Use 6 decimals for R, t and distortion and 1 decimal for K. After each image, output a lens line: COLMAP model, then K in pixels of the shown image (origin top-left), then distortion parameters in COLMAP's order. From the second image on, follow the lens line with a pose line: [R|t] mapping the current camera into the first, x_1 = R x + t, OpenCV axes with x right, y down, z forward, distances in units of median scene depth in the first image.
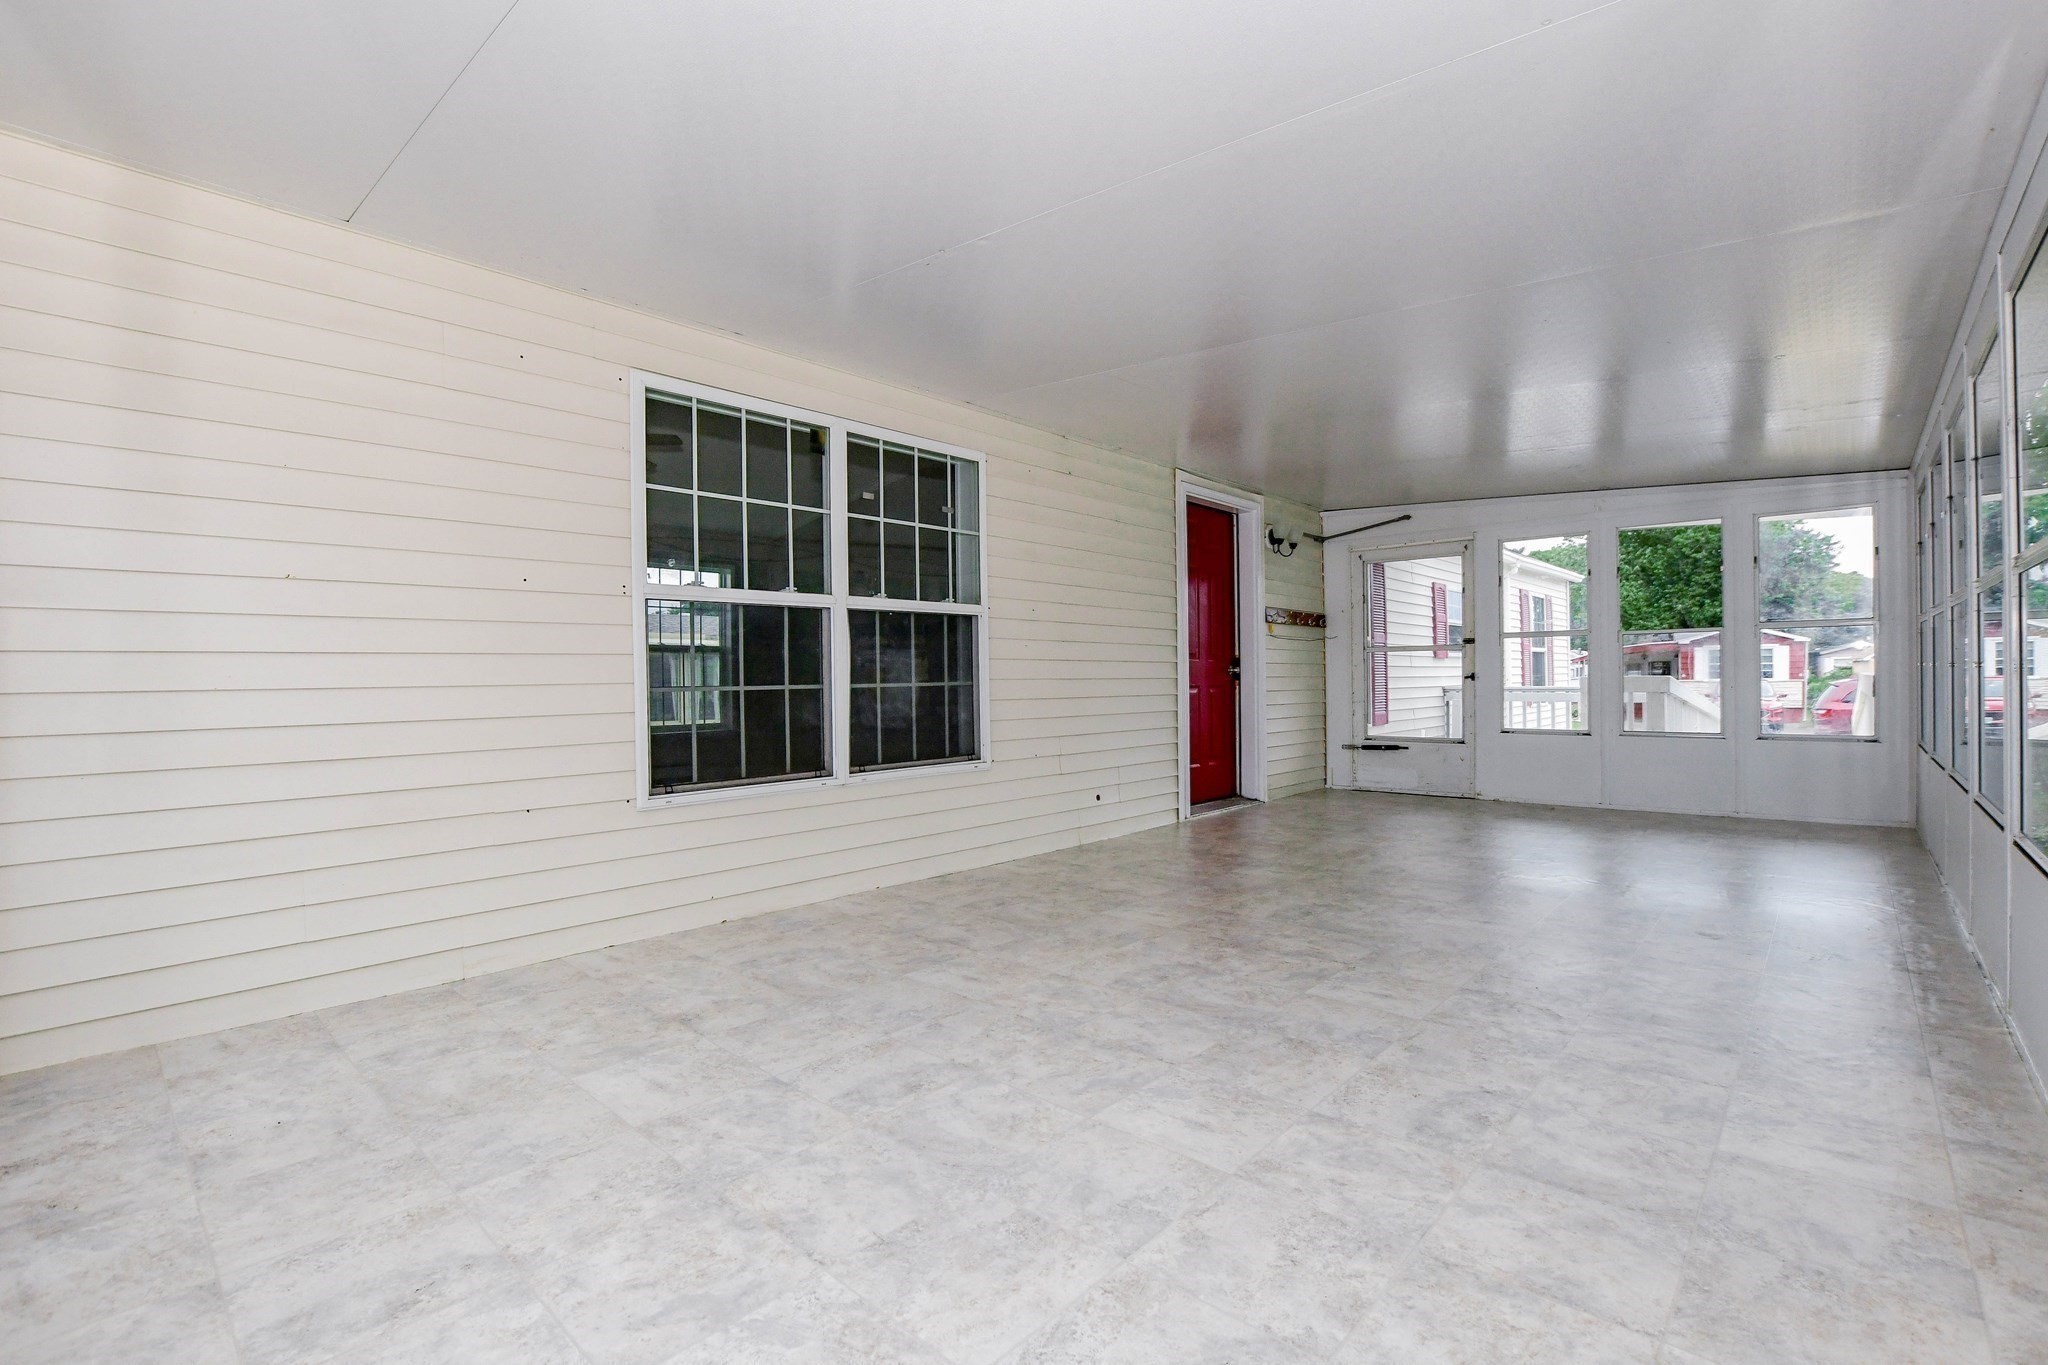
lens RADIAL K [[906.5, 0, 992.2], [0, 906.5, 680.8], [0, 0, 1]] dist [-0.028797, 0.004018]
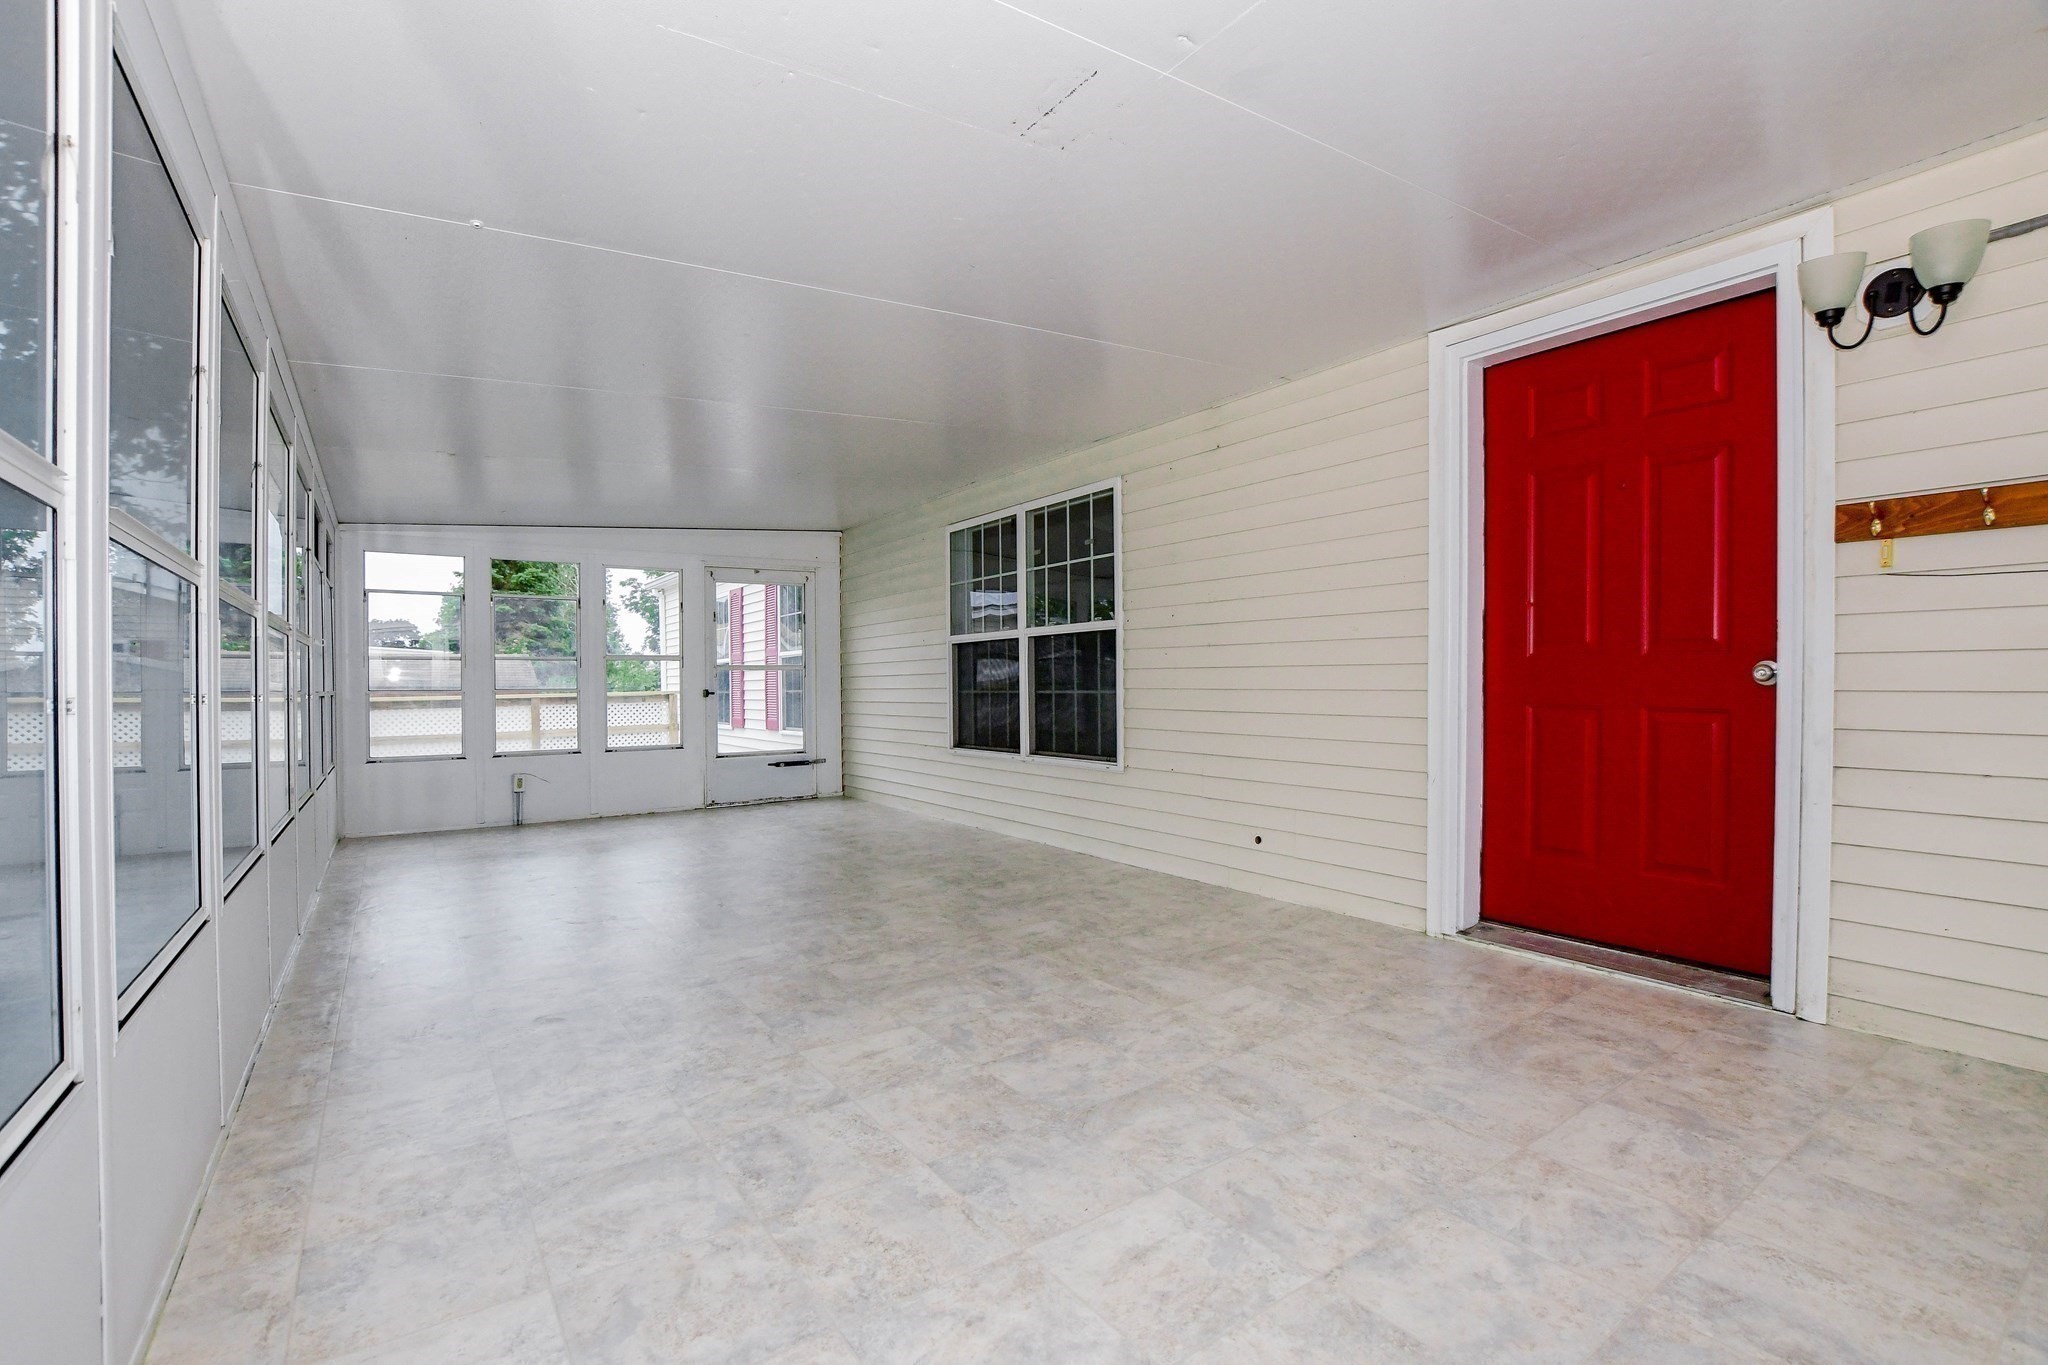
lens RADIAL K [[906.5, 0, 1026.9], [0, 906.5, 689.5], [0, 0, 1]] dist [-0.028797, 0.004018]
pose [[-0.189887, 0.014101, -0.981705, 1.103134], [0.006381, 0.999893, 0.013128, -0.015331], [0.981785, -0.003771, -0.189956, 1.147026]]
